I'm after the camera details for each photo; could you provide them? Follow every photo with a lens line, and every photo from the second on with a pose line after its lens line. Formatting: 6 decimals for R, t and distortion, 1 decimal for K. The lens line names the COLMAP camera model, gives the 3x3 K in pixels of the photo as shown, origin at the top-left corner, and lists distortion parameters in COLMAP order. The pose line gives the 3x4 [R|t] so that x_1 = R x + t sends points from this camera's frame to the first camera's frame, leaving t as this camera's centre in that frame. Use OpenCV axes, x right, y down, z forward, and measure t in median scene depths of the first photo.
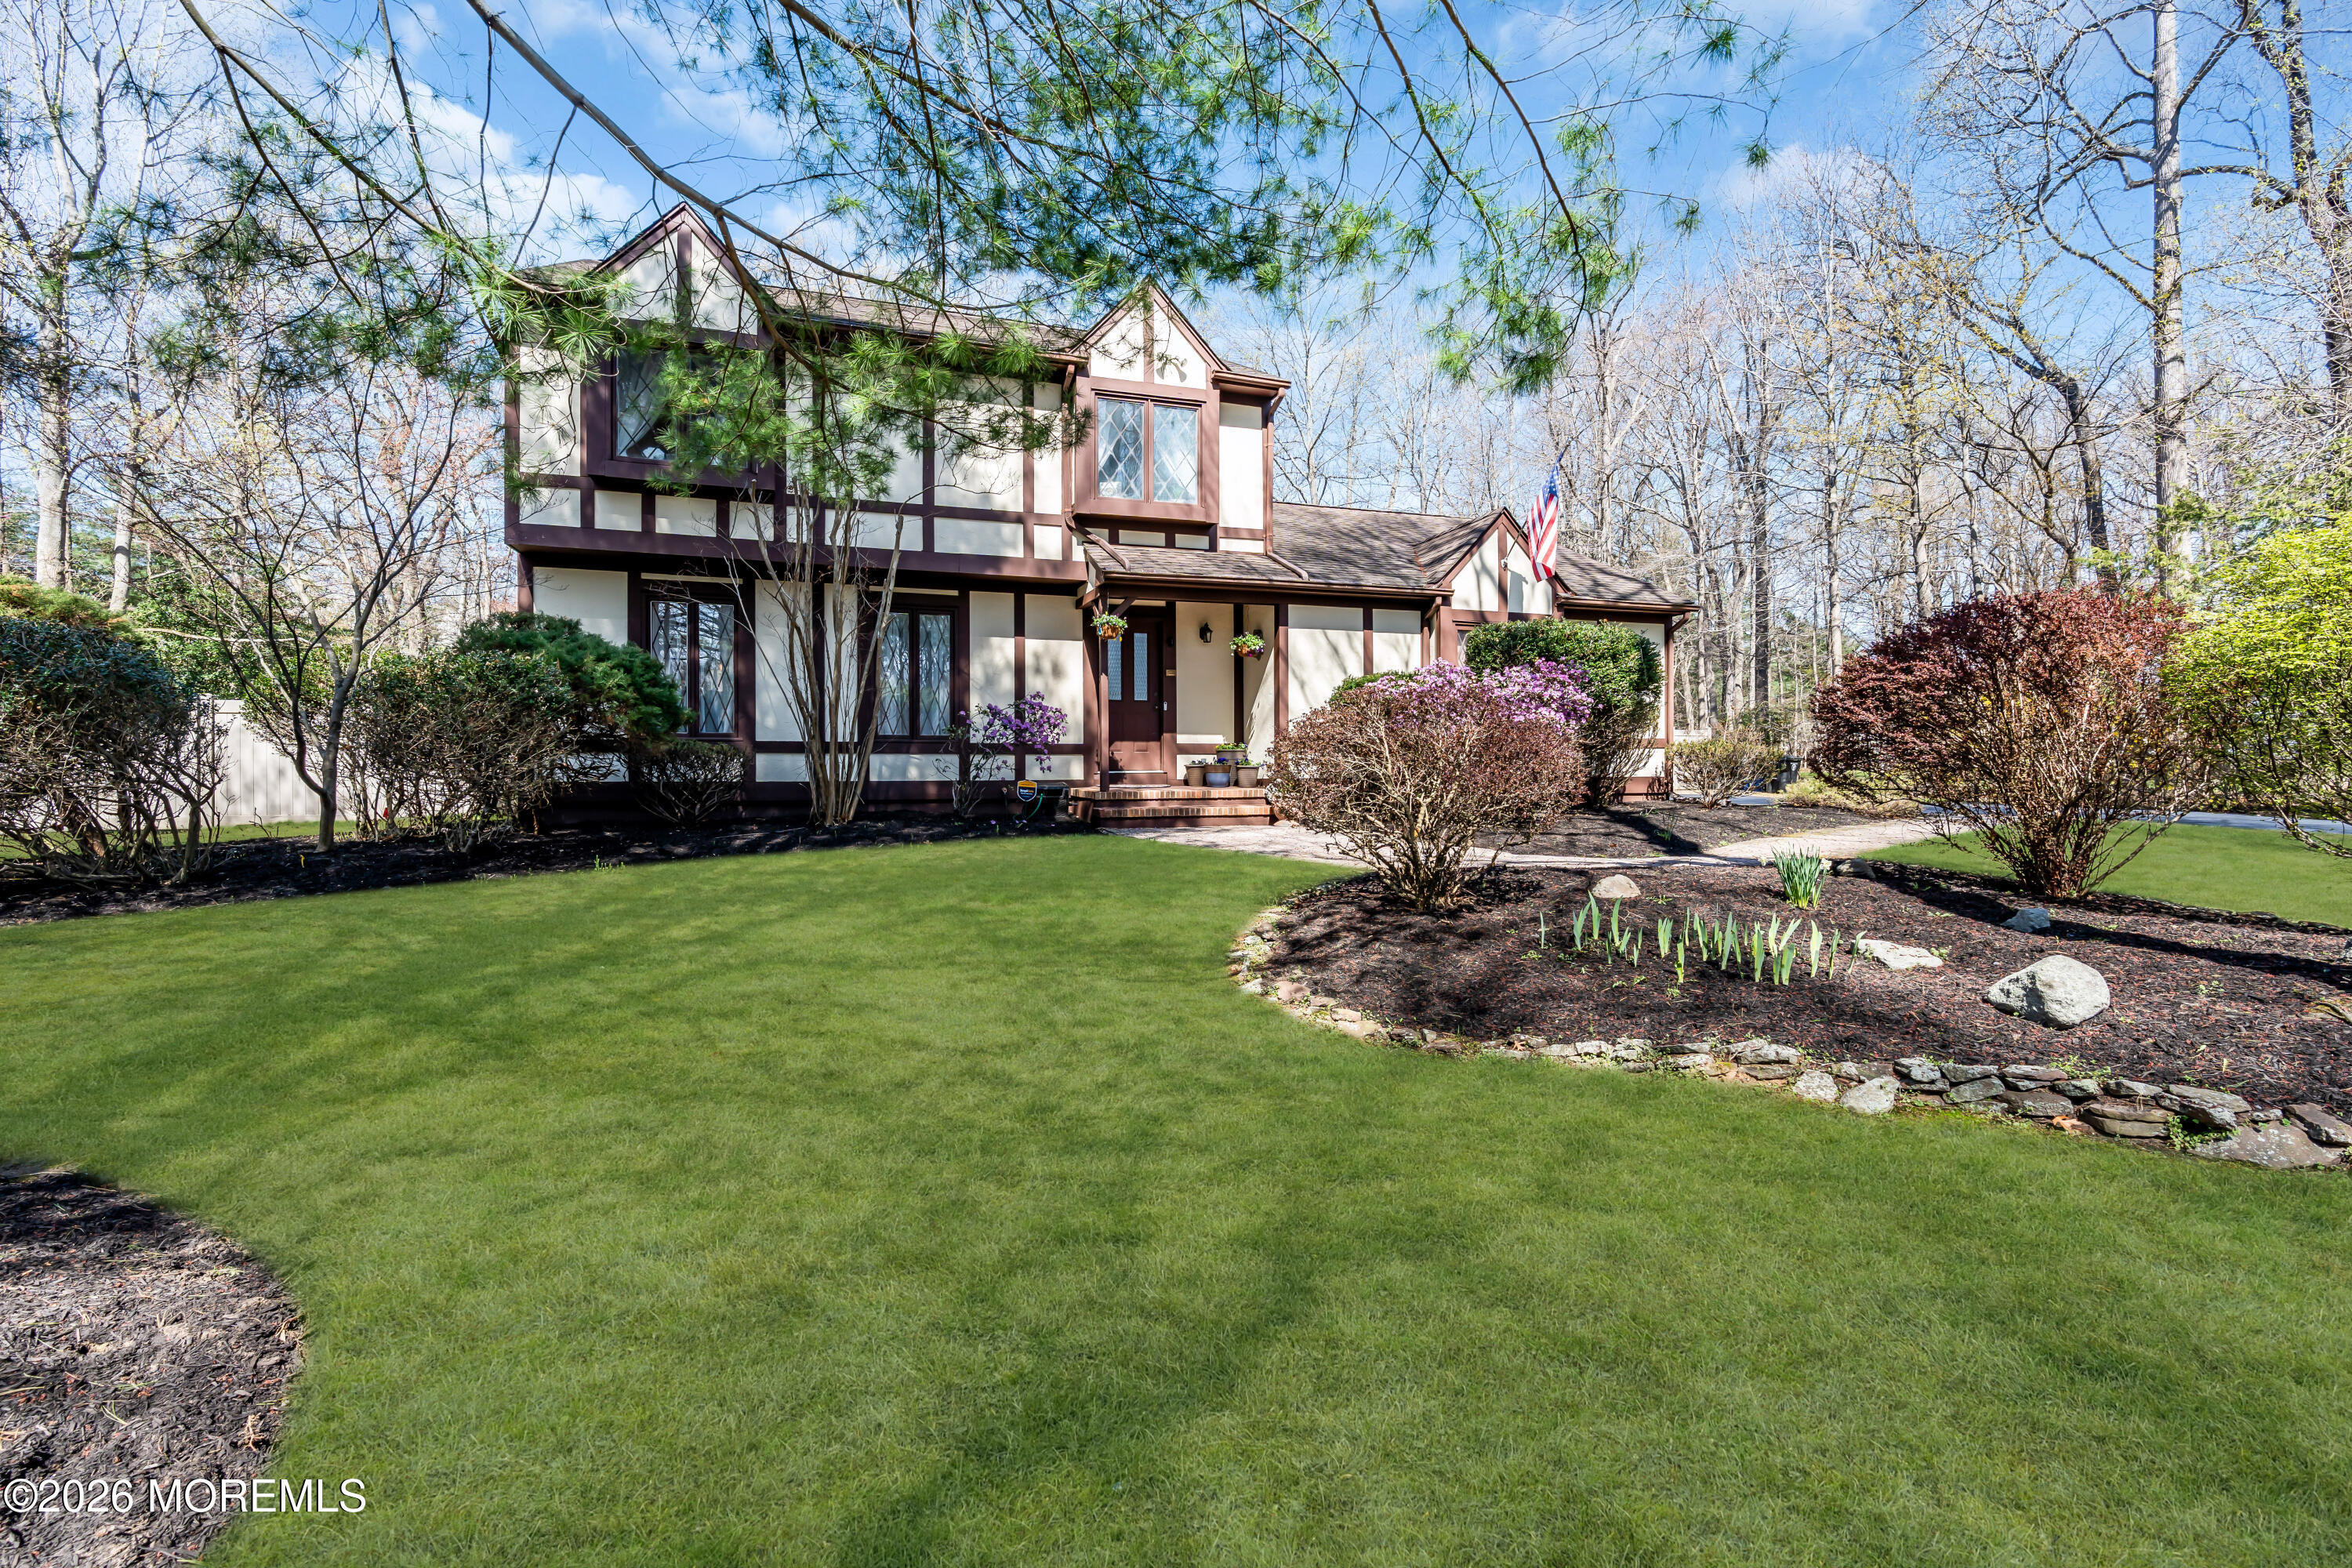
lens RADIAL K [[1053.1, 0, 1170.8], [0, 1053.1, 777.6], [0, 0, 1]] dist [-0.011056, 0.004106]
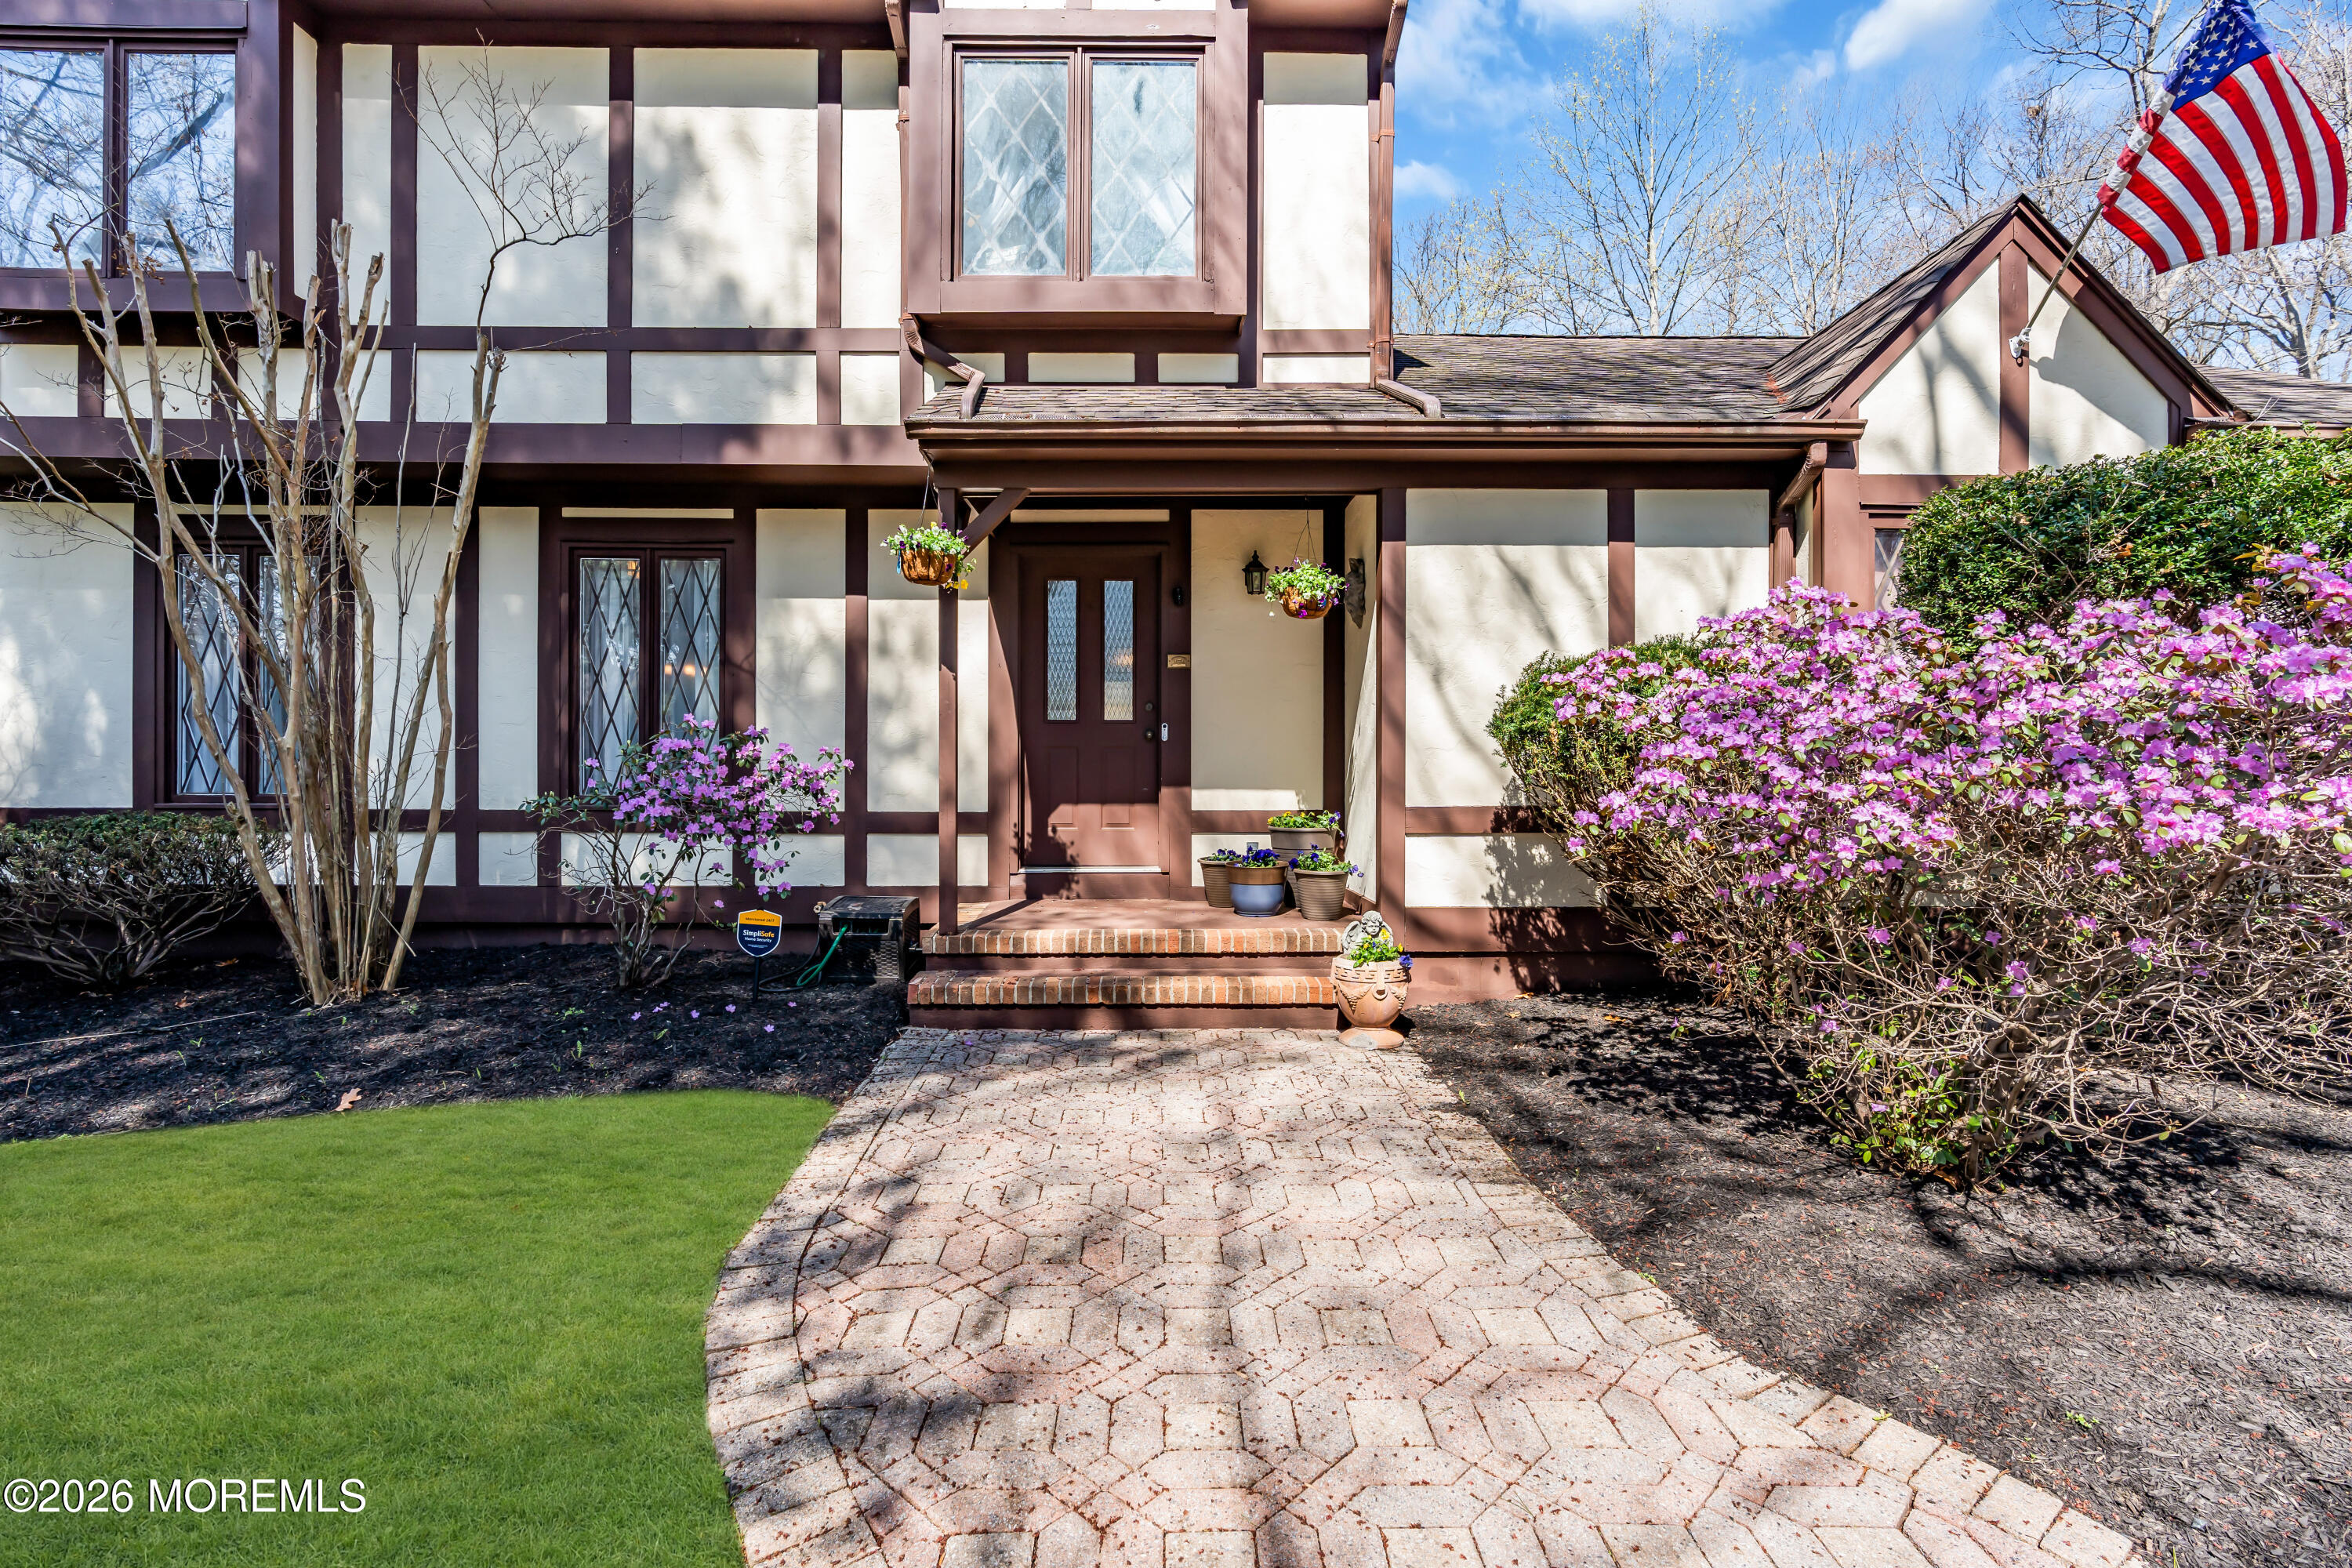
lens RADIAL K [[1086.5, 0, 1171.6], [0, 1086.5, 774.8], [0, 0, 1]] dist [-0.002589, -0.000404]
pose [[0.951881, 0.004556, -0.306433, 0.152757], [-0.004393, 0.999990, 0.001219, -0.050450], [0.306435, 0.000185, 0.951892, 0.553854]]
